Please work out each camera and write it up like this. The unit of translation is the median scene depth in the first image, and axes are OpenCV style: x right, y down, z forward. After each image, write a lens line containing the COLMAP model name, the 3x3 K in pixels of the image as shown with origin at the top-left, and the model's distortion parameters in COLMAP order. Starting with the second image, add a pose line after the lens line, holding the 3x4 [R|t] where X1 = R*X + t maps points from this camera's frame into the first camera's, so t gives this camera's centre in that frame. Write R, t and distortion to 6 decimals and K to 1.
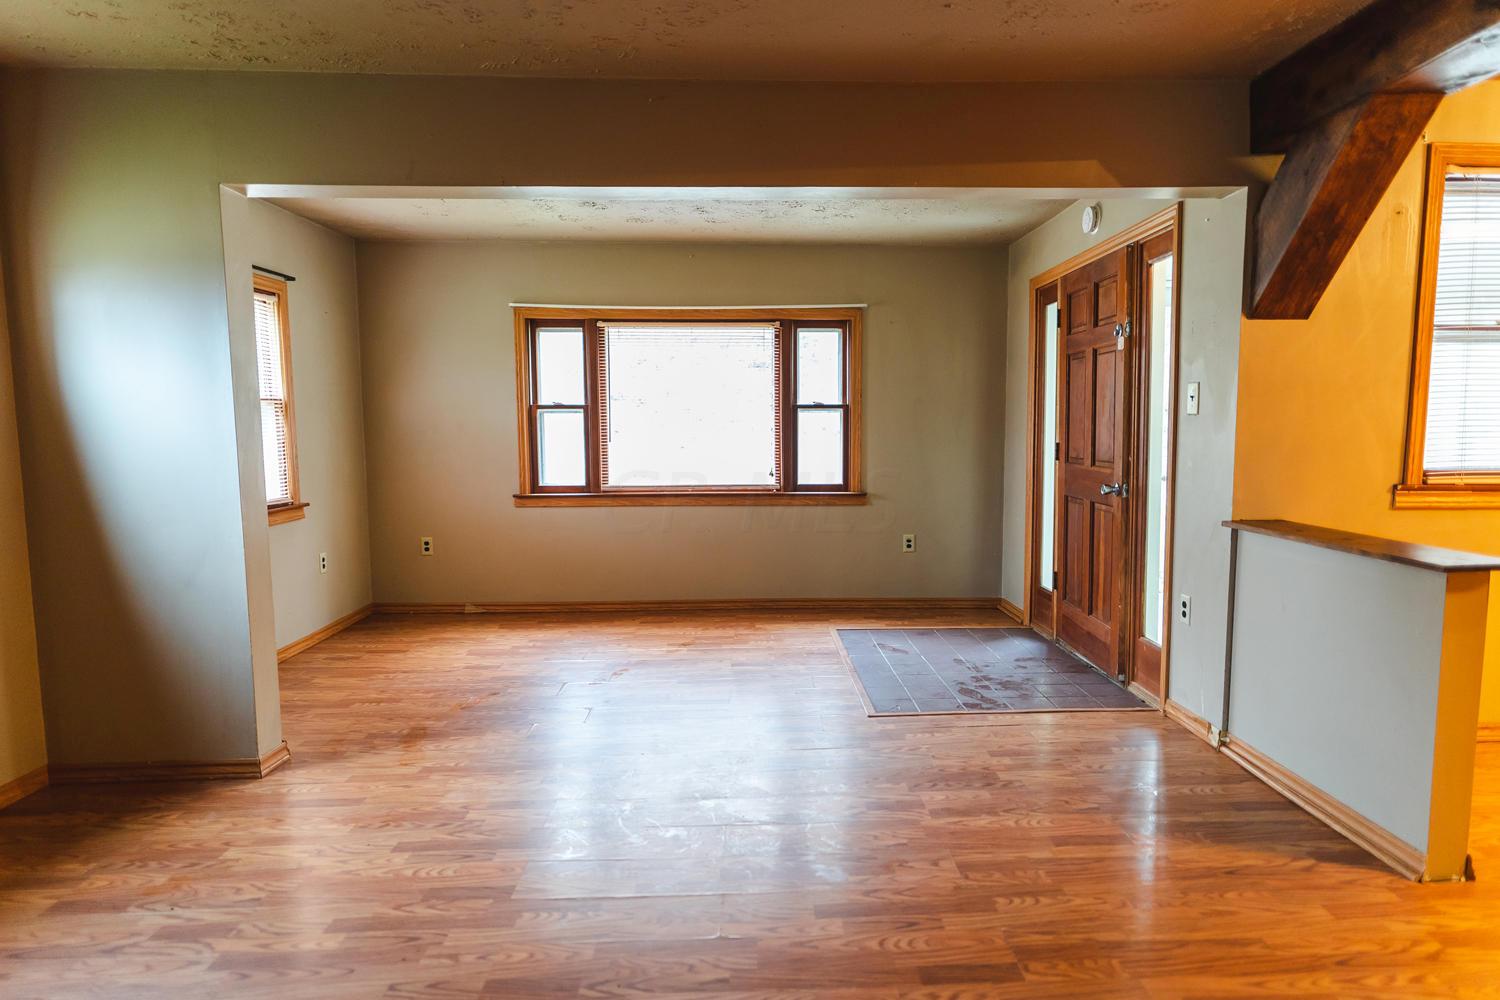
lens RADIAL K [[884.6, 0, 786.1], [0, 884.6, 503.7], [0, 0, 1]] dist [0.001073, 0.000268]
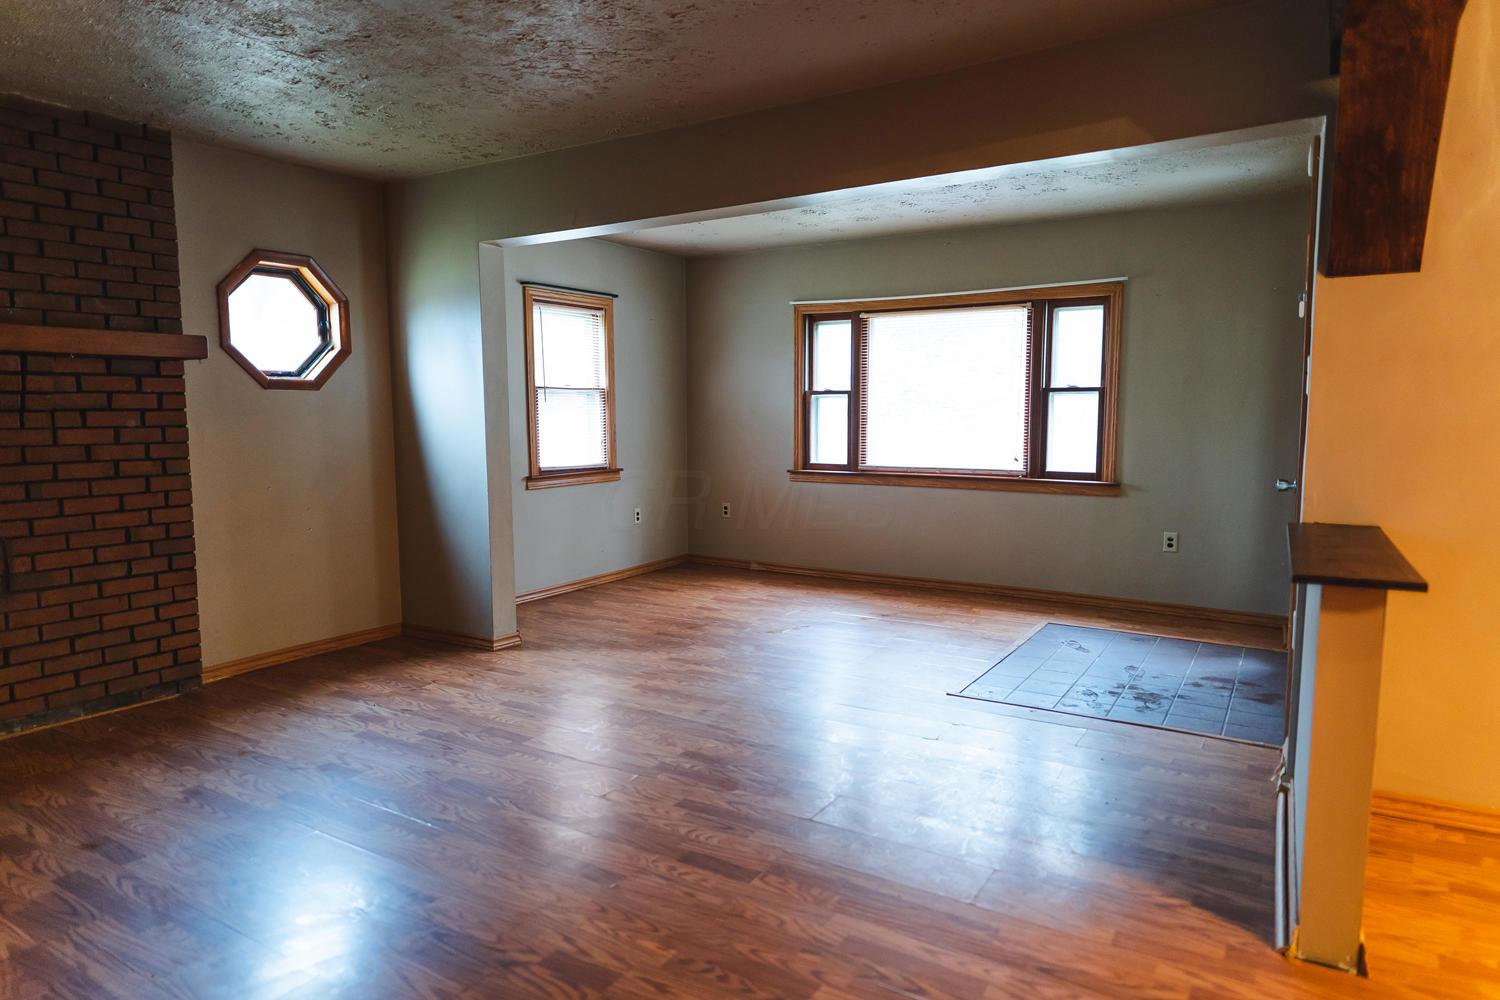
lens RADIAL K [[911.5, 0, 750.0], [0, 911.5, 500.0], [0, 0, 1]] dist [0.003404, -0.000187]
pose [[0.825268, 0.057459, -0.561811, 0.486470], [-0.053151, 0.998297, 0.024025, 0.004460], [0.562235, 0.010034, 0.826917, 0.003018]]
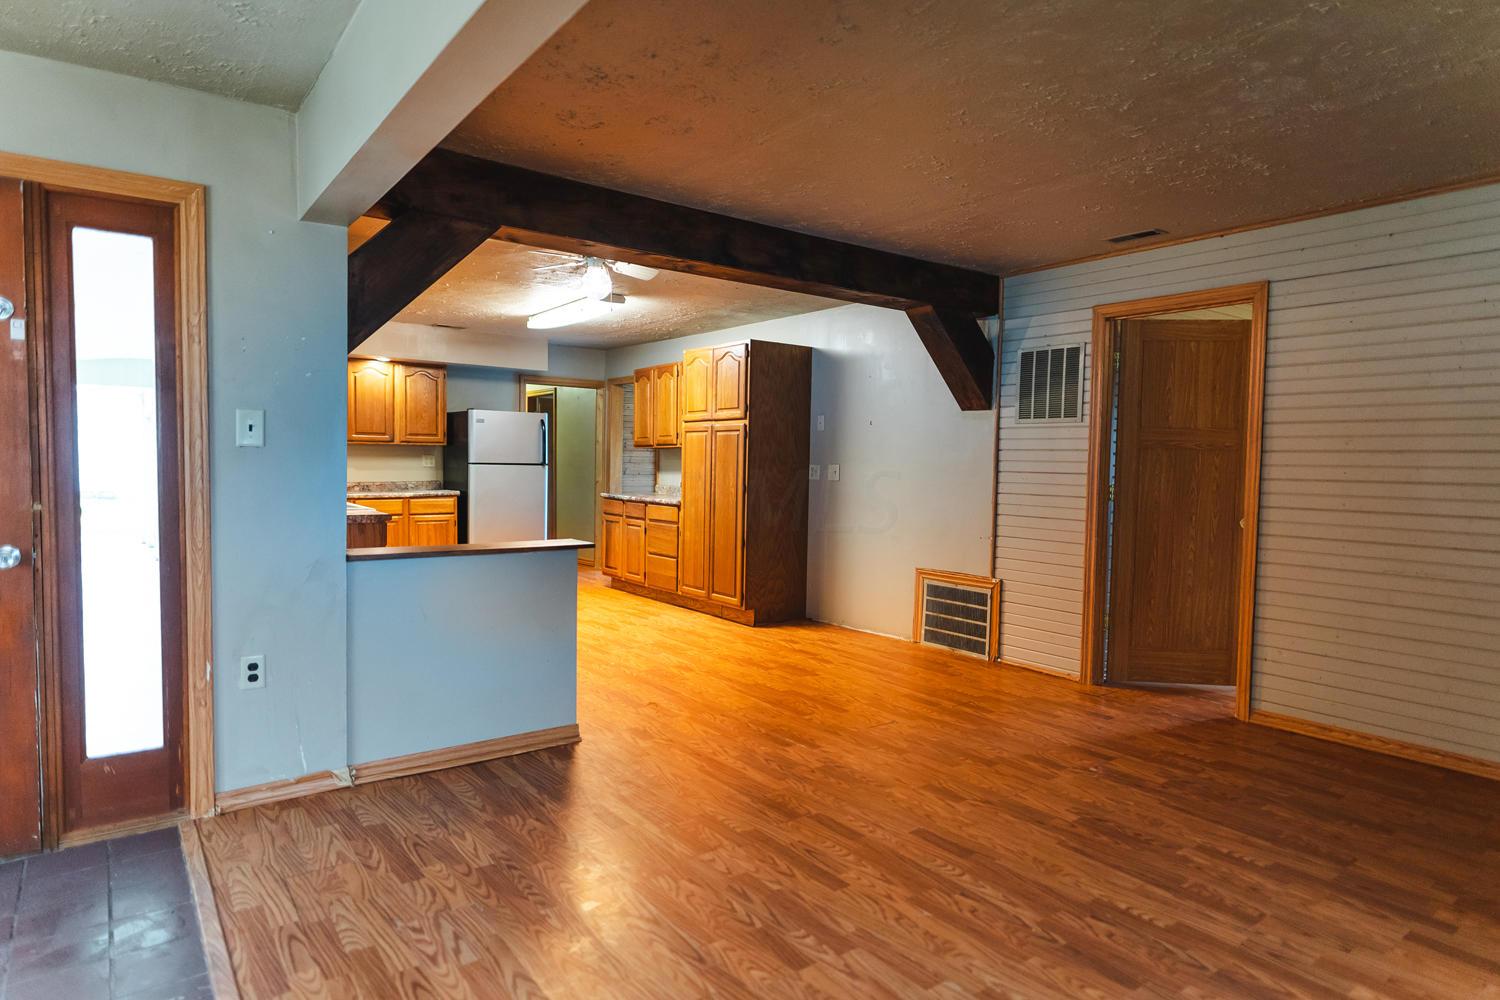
lens RADIAL K [[863.9, 0, 748.8], [0, 863.9, 503.1], [0, 0, 1]] dist [0.000943, -0.000348]
pose [[-0.556884, -0.043234, 0.829464, -0.489224], [0.063820, 0.993465, 0.094629, -0.089284], [-0.828135, 0.105634, -0.550486, 1.010167]]
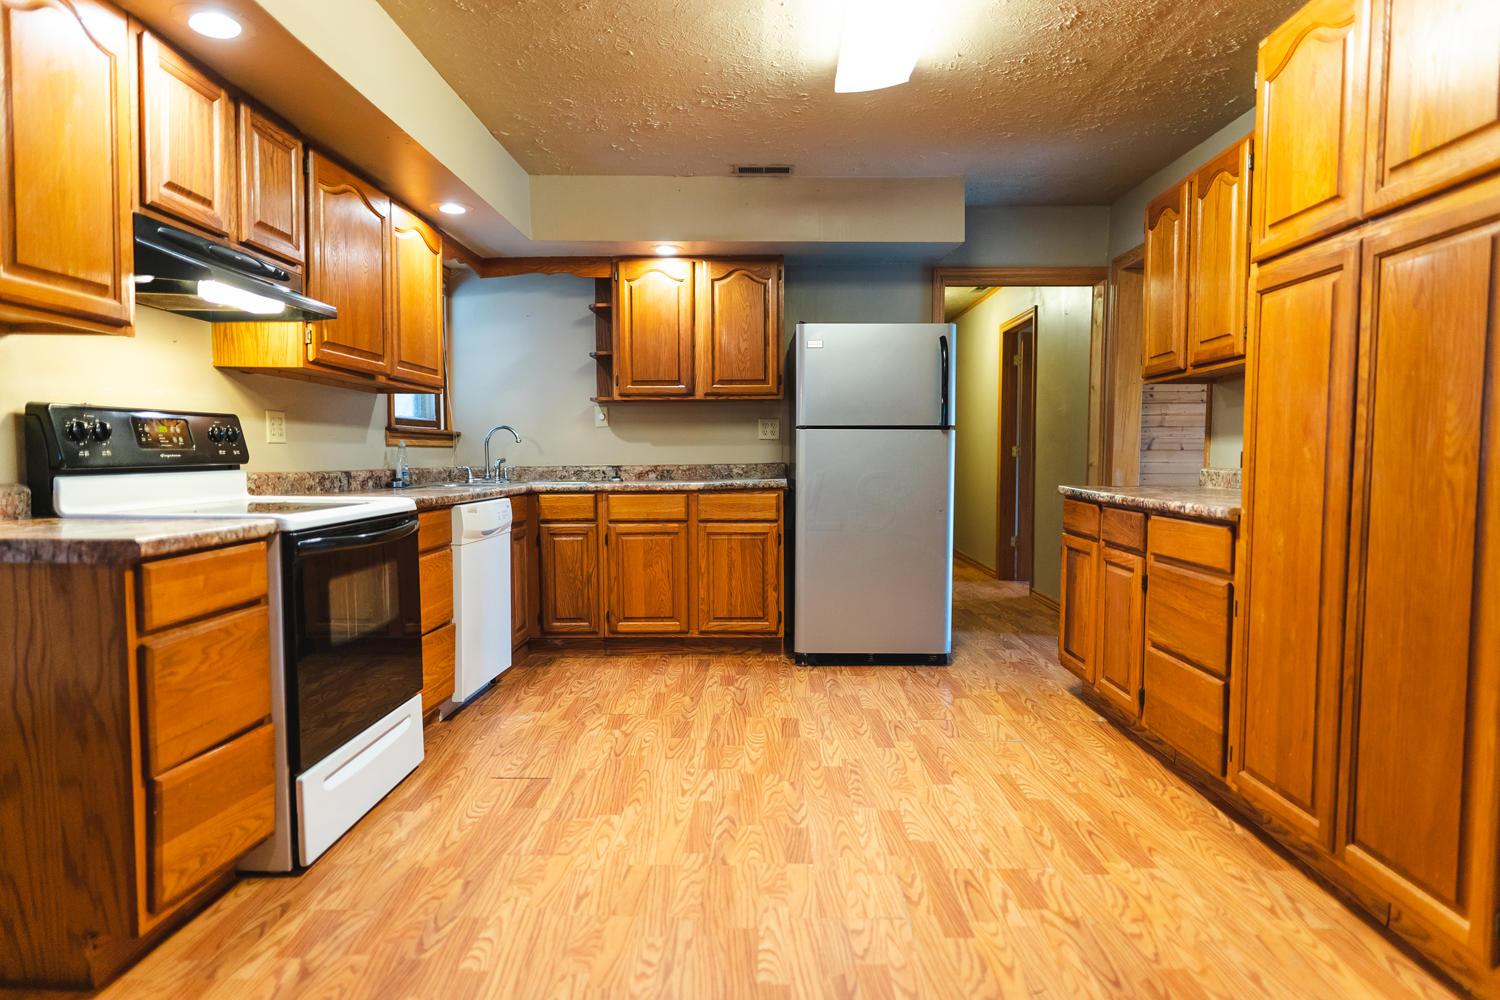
lens RADIAL K [[863.9, 0, 748.8], [0, 863.9, 503.1], [0, 0, 1]] dist [0.000943, -0.000348]
pose [[0.070011, -0.052695, 0.996153, 0.534277], [0.092962, 0.994603, 0.046079, 0.011054], [-0.993205, 0.089379, 0.074532, 0.387052]]
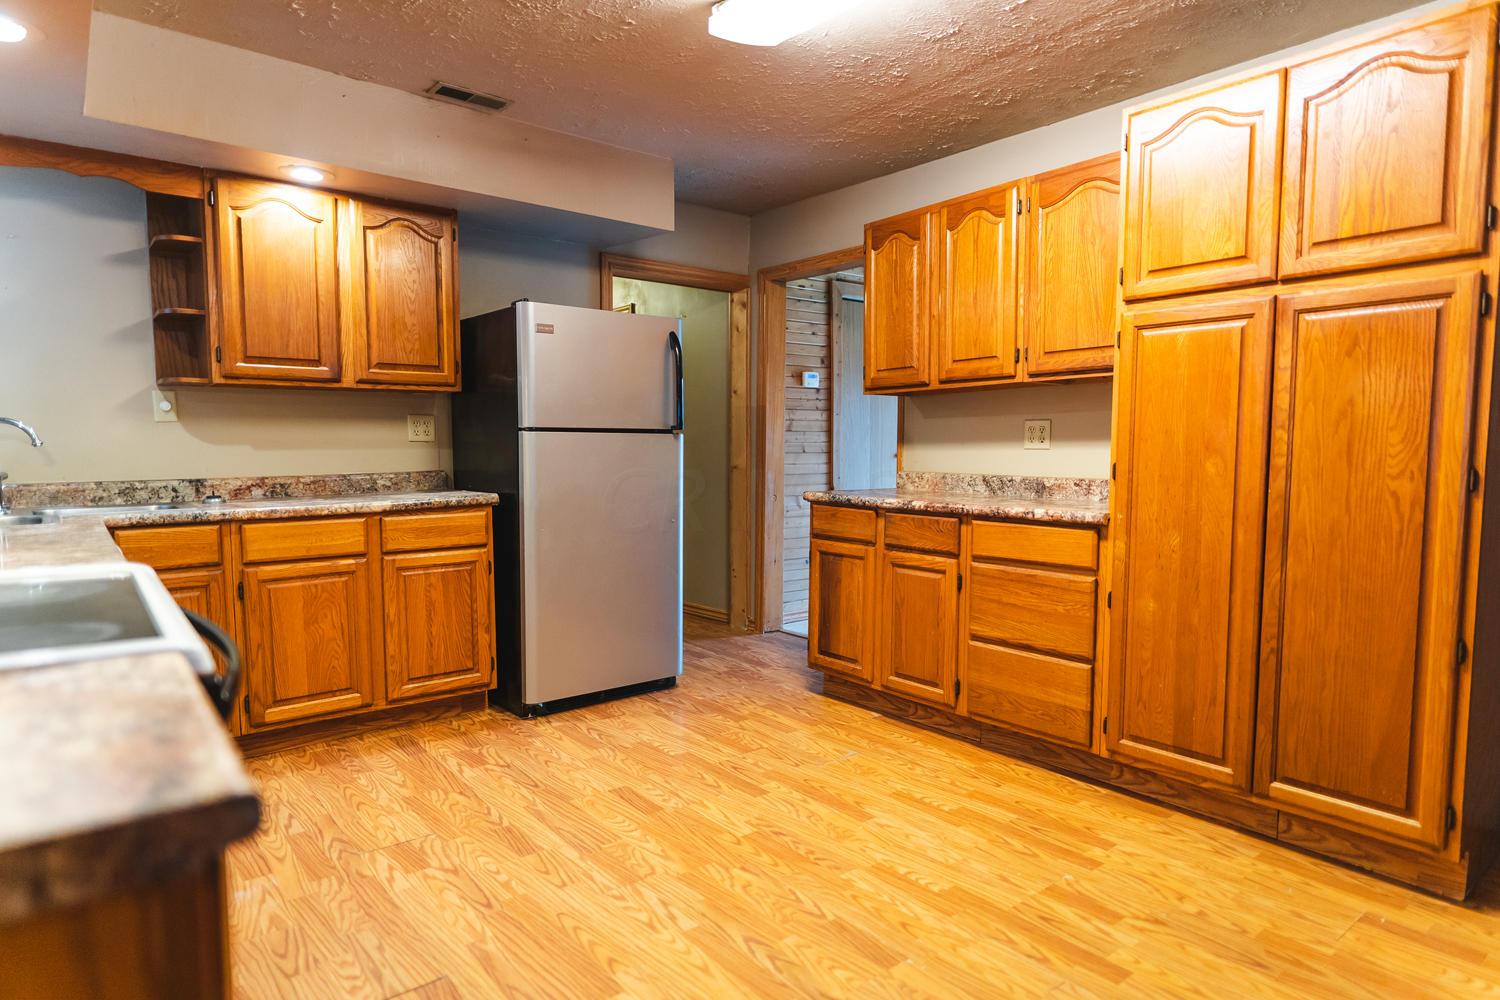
lens RADIAL K [[866.7, 0, 748.2], [0, 866.7, 508.6], [0, 0, 1]] dist [0.002739, -0.000157]
pose [[-0.584614, -0.055028, 0.809443, 0.776344], [0.078089, 0.989249, 0.123650, -0.040505], [-0.807545, 0.135496, -0.574031, 0.741606]]
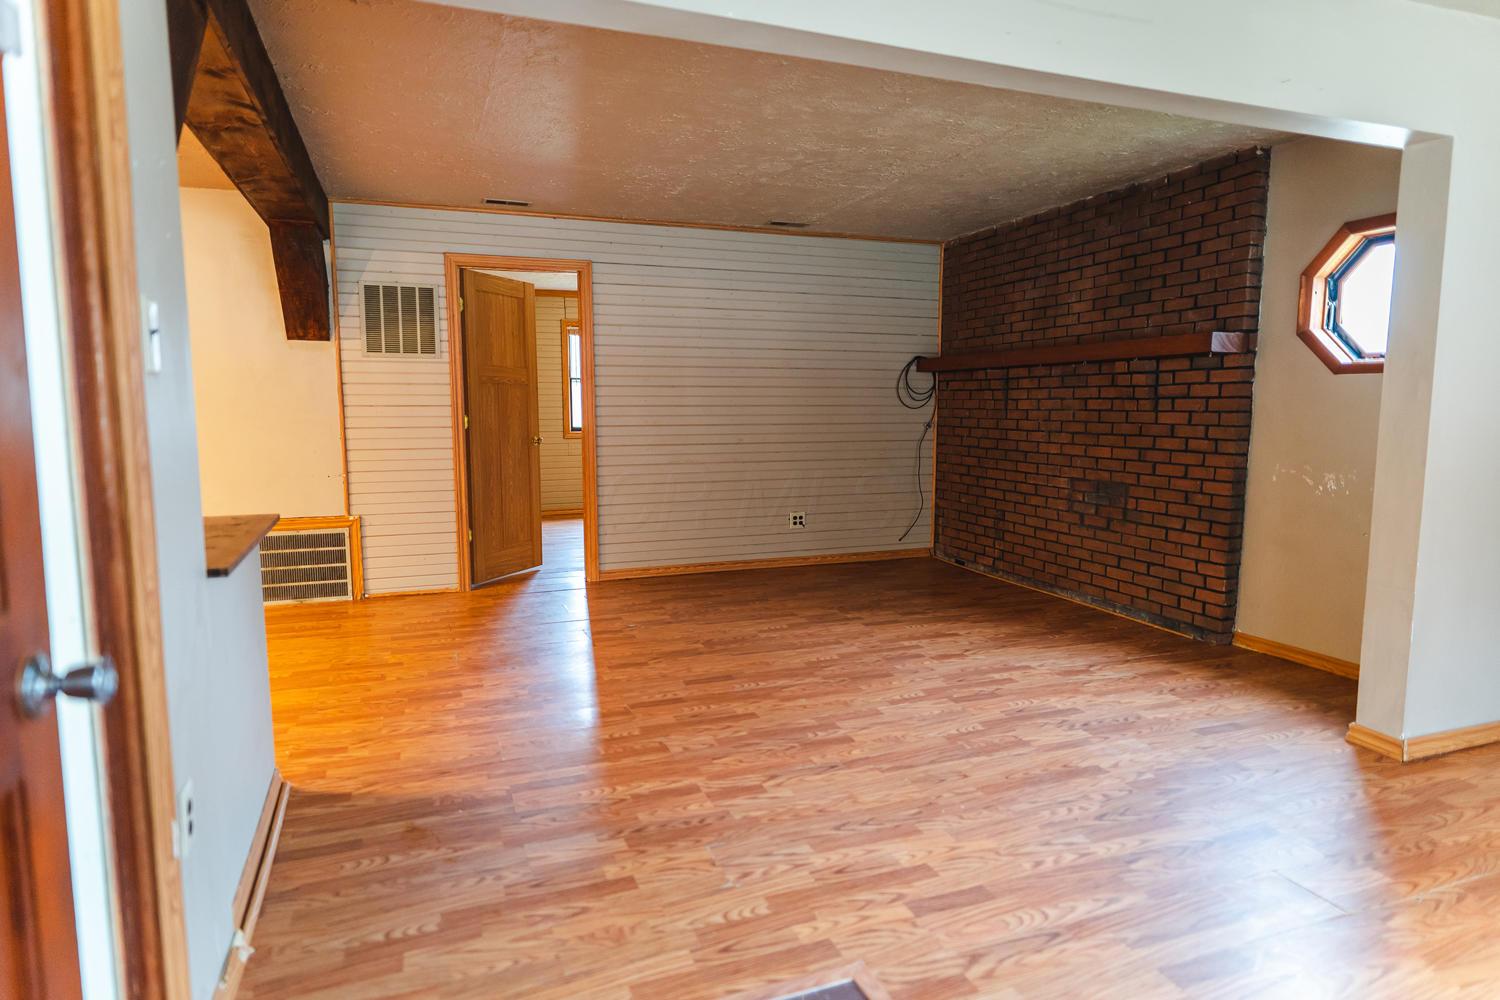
lens RADIAL K [[867.2, 0, 746.6], [0, 867.2, 503.8], [0, 0, 1]] dist [0.002660, -0.000559]
pose [[-0.949875, 0.044832, -0.309398, 0.302541], [-0.020225, 0.978779, 0.203918, -0.123357], [0.311974, 0.199954, -0.928811, 1.407264]]
